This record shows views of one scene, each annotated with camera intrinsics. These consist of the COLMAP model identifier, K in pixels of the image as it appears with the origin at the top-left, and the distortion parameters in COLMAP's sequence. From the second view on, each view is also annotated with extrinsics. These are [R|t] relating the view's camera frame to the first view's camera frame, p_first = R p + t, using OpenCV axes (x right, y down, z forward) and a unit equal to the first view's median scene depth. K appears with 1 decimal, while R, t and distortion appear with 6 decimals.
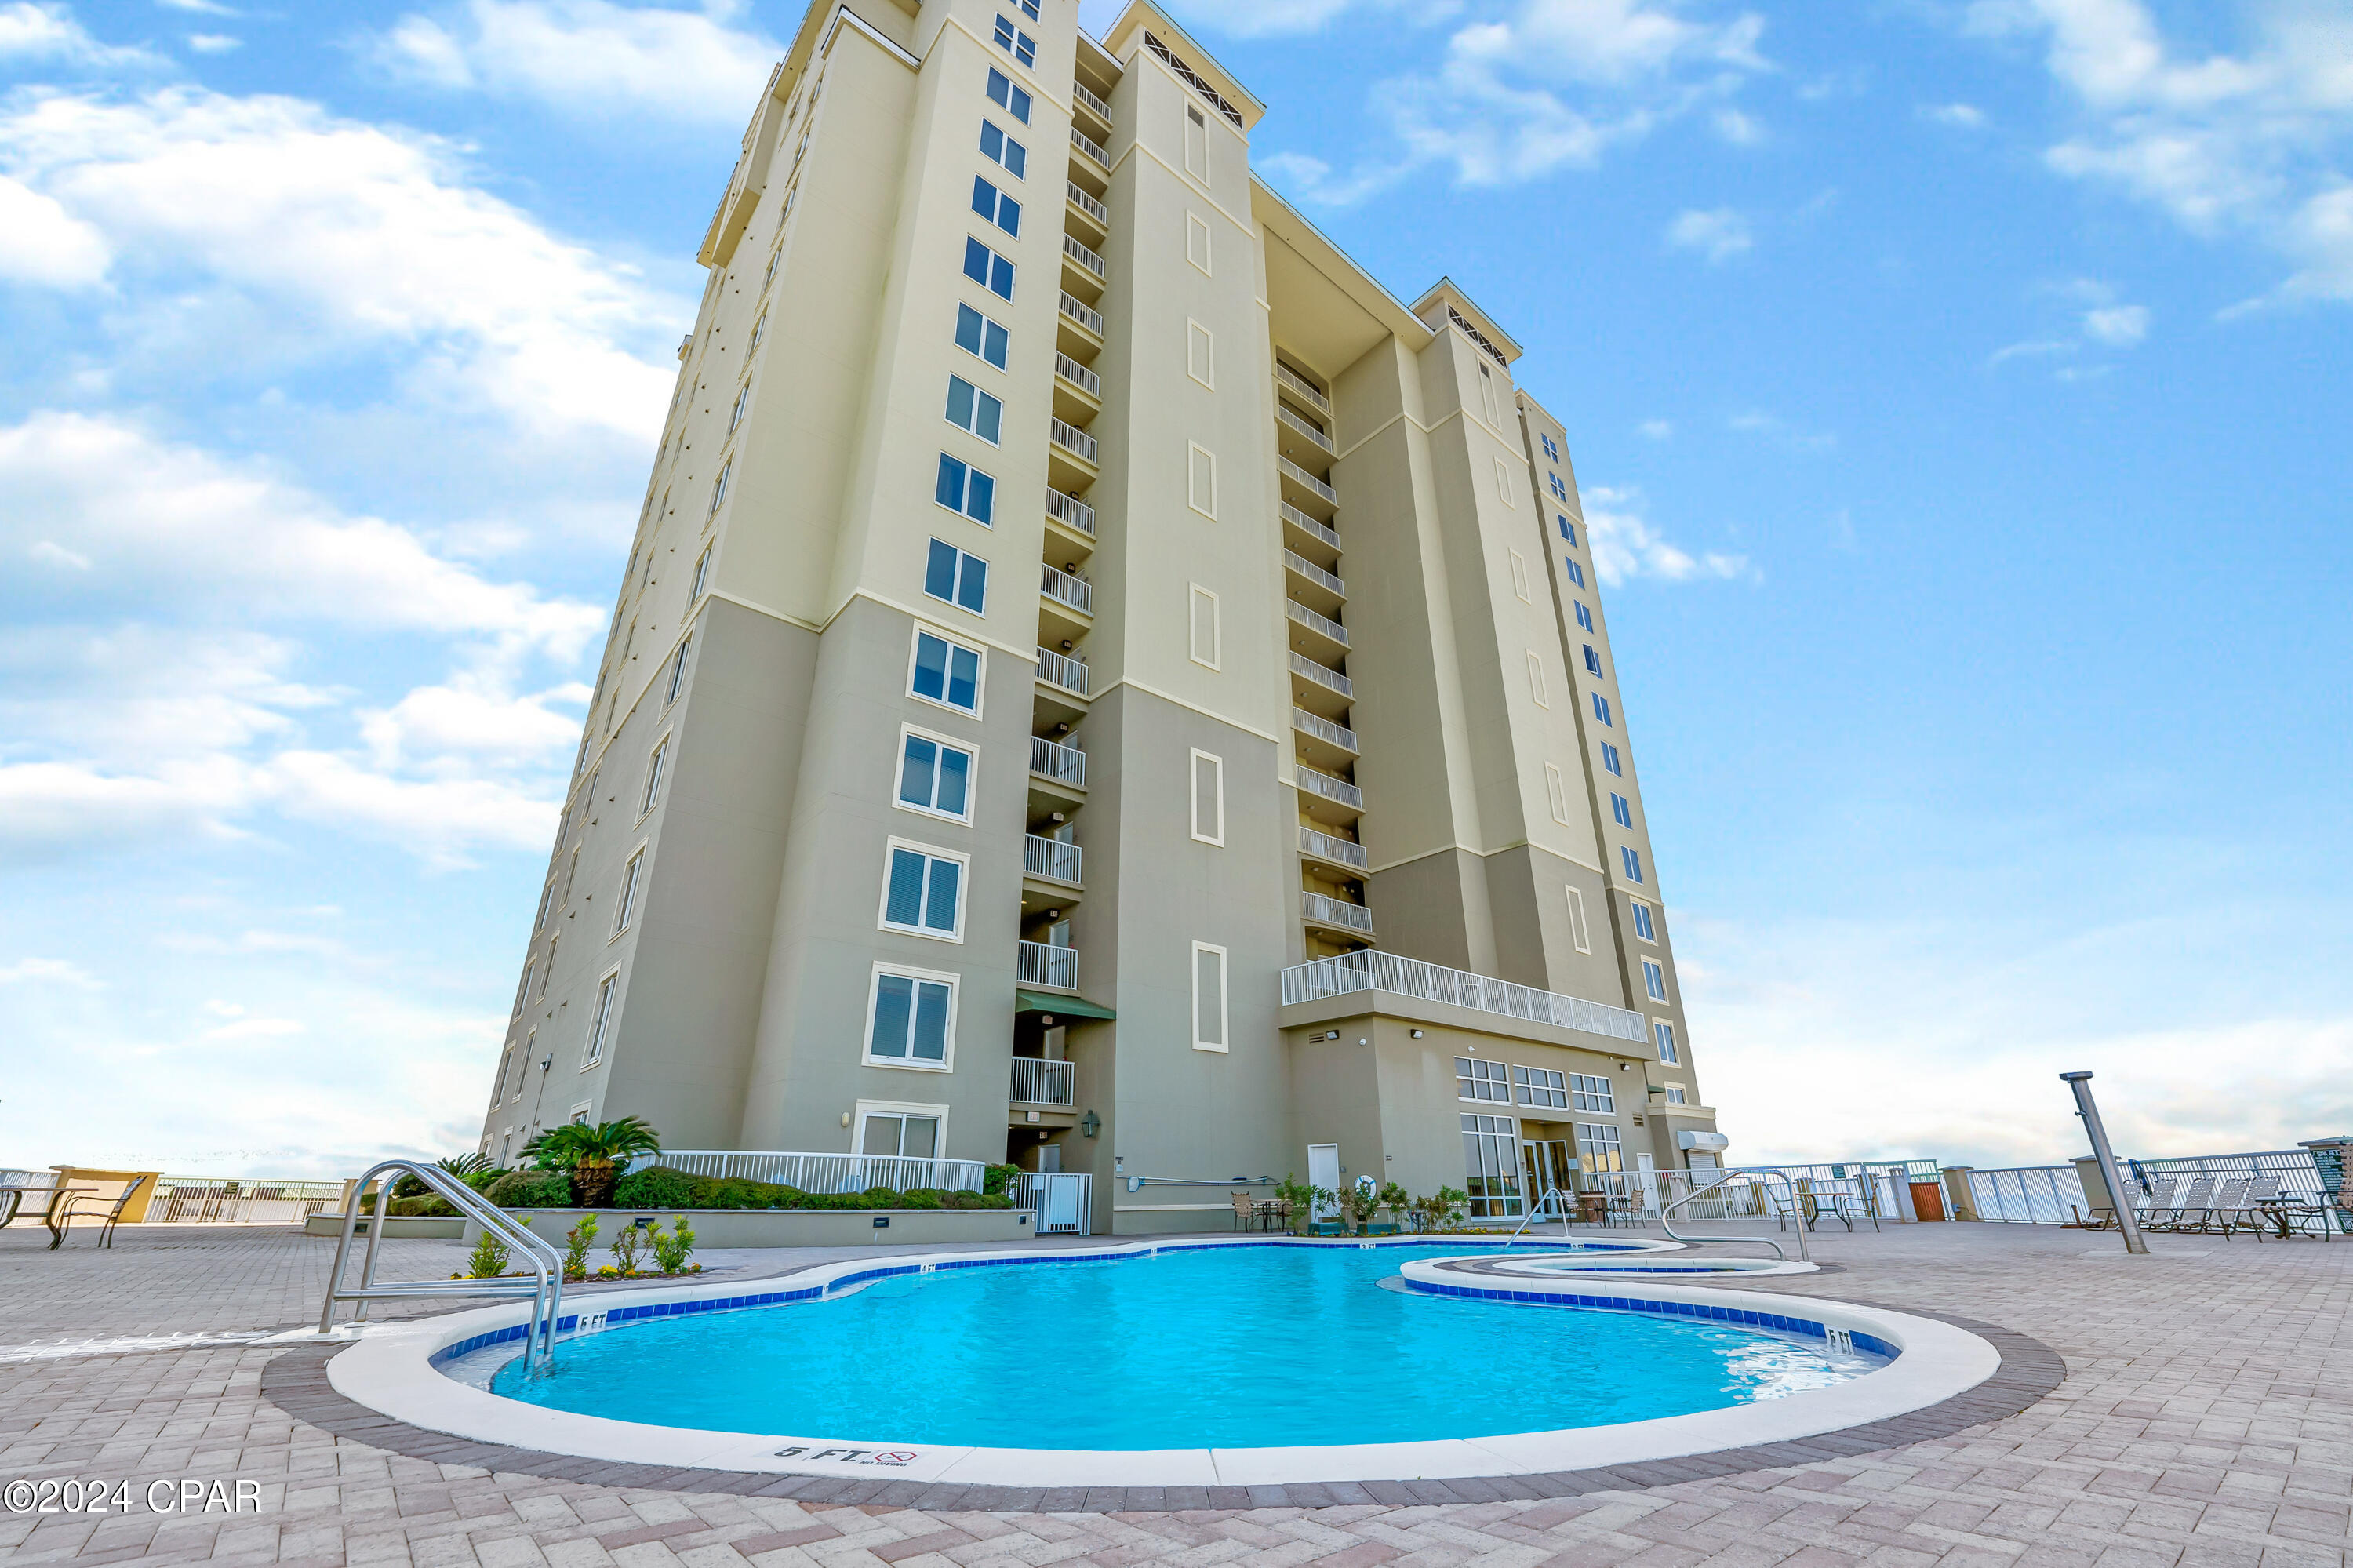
lens RADIAL K [[966.0, 0, 1185.4], [0, 966.0, 786.0], [0, 0, 1]] dist [-0.022850, 0.000232]
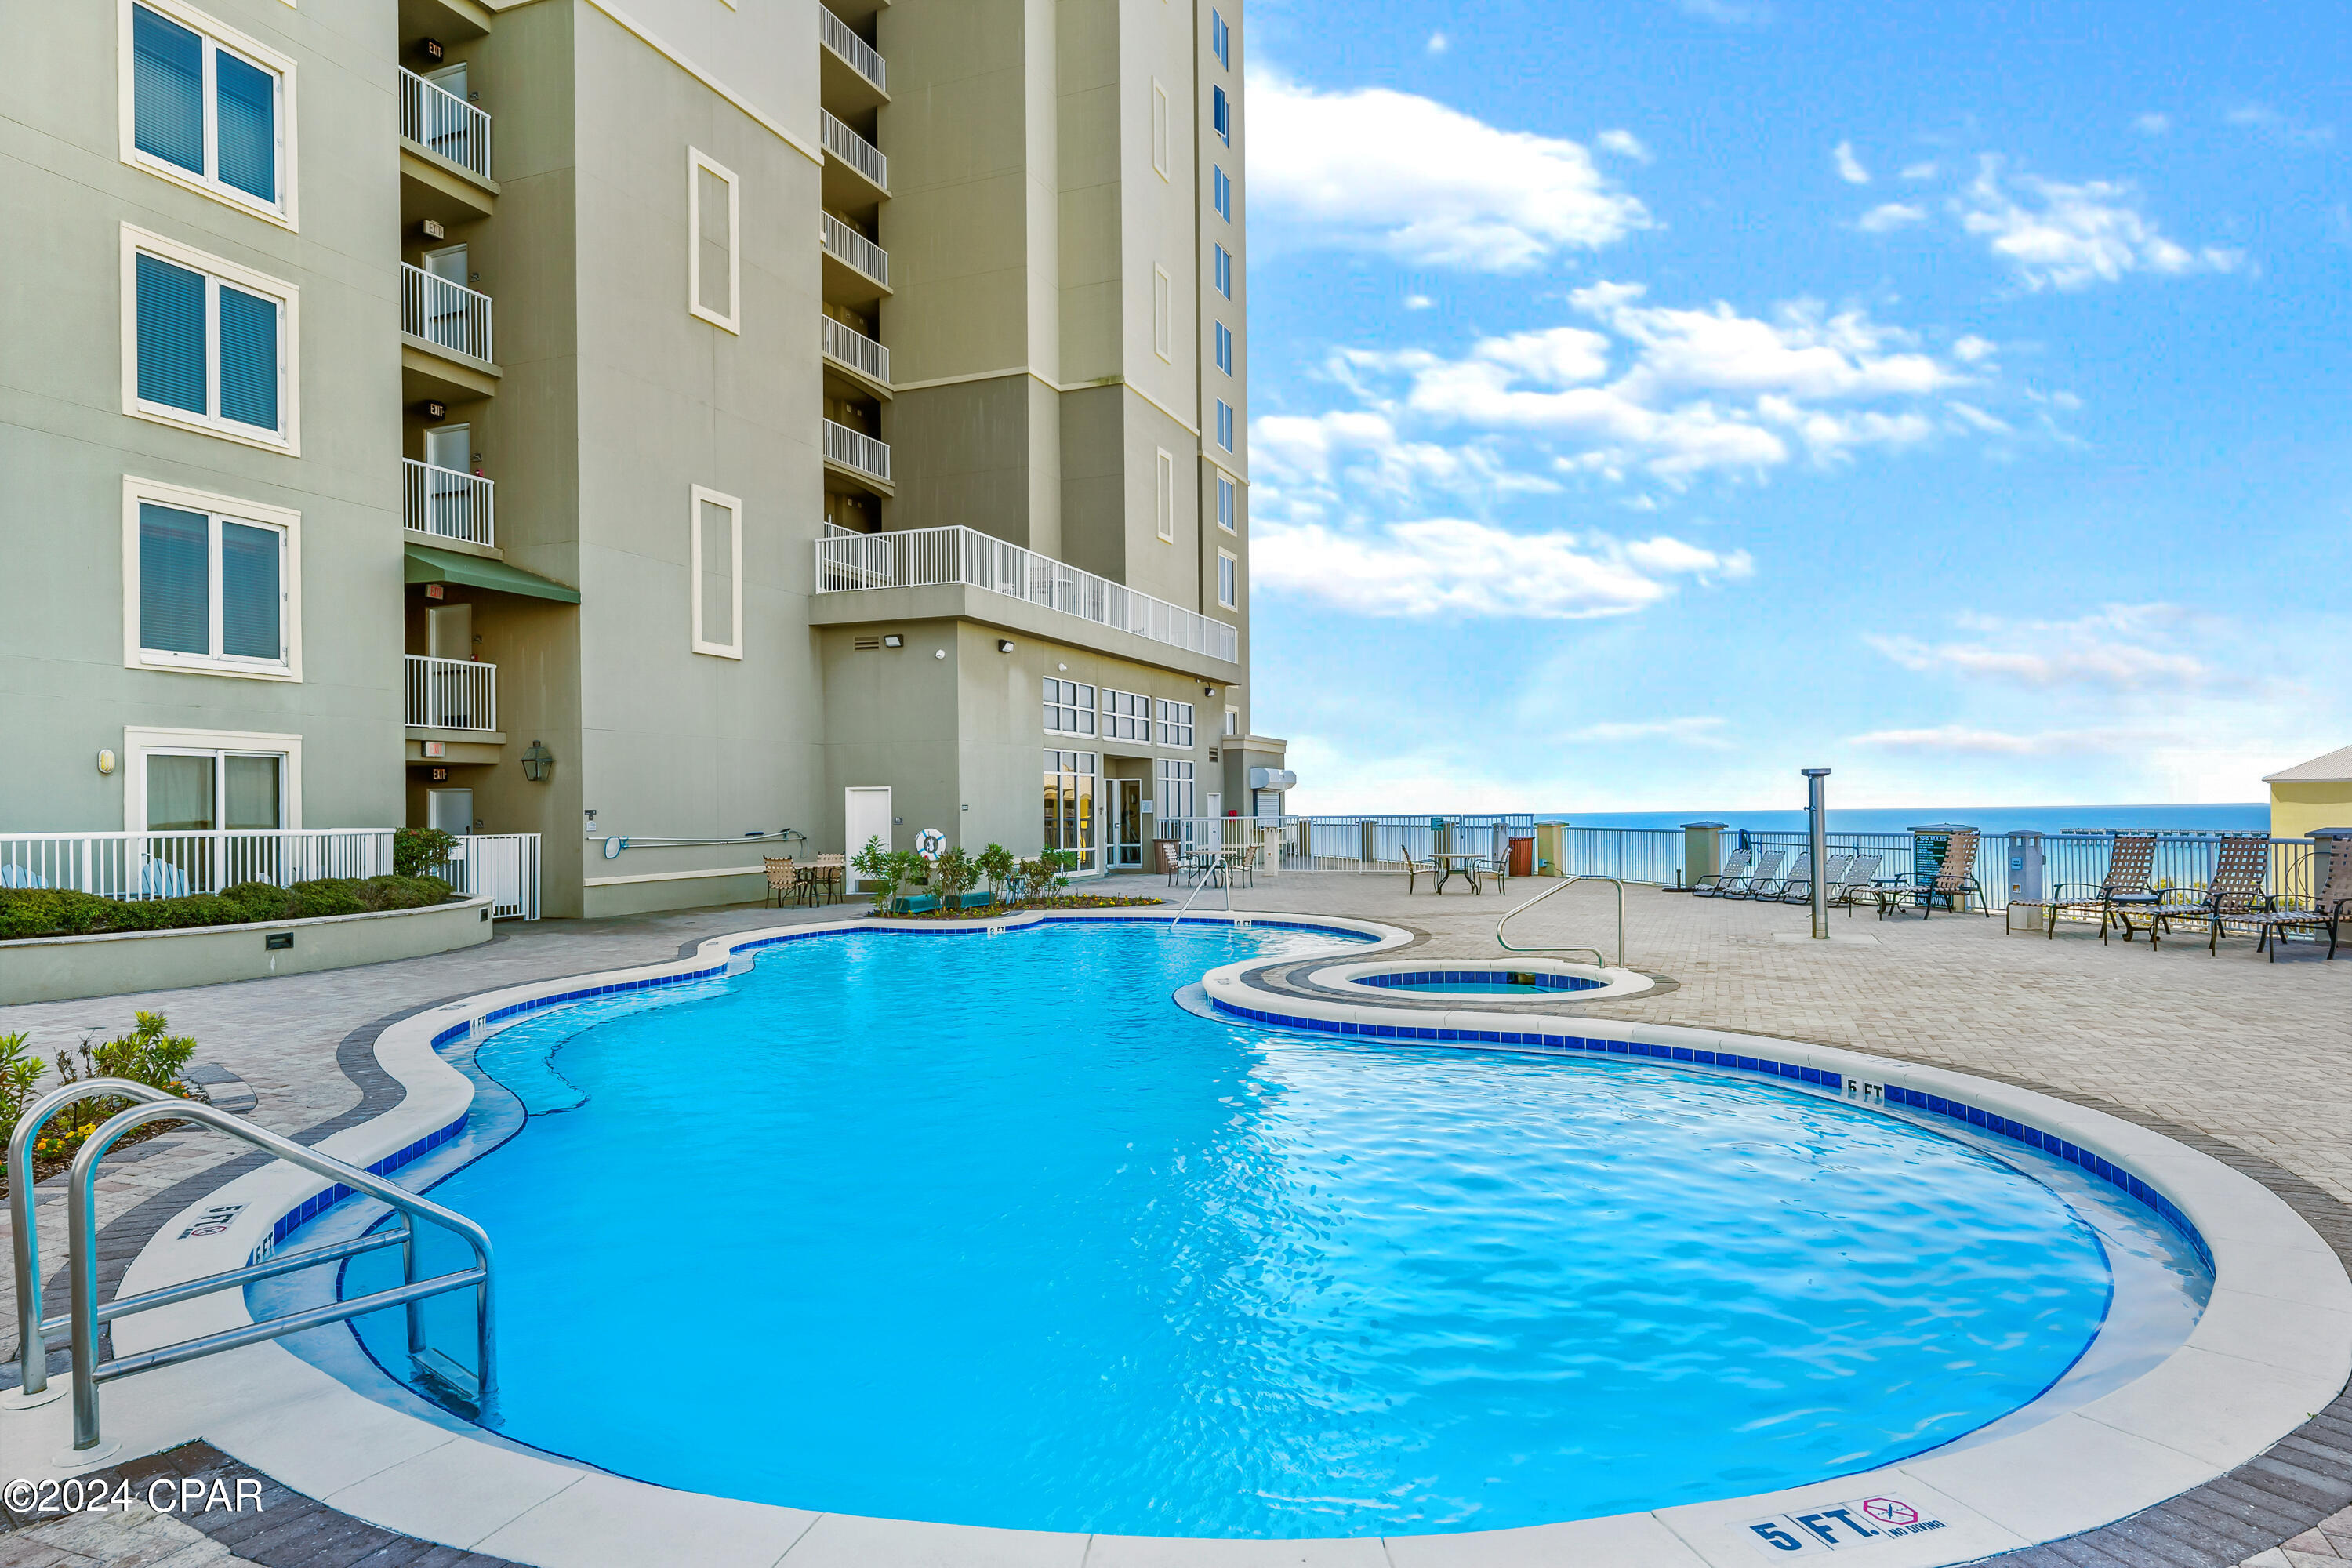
lens RADIAL K [[1374.2, 0, 1183.3], [0, 1374.2, 791.0], [0, 0, 1]] dist [0.004312, -0.000799]
pose [[0.883357, 0.004532, 0.468679, -0.132266], [-0.181858, 0.924928, 0.333819, -0.012820], [-0.431982, -0.380114, 0.817866, 0.052830]]
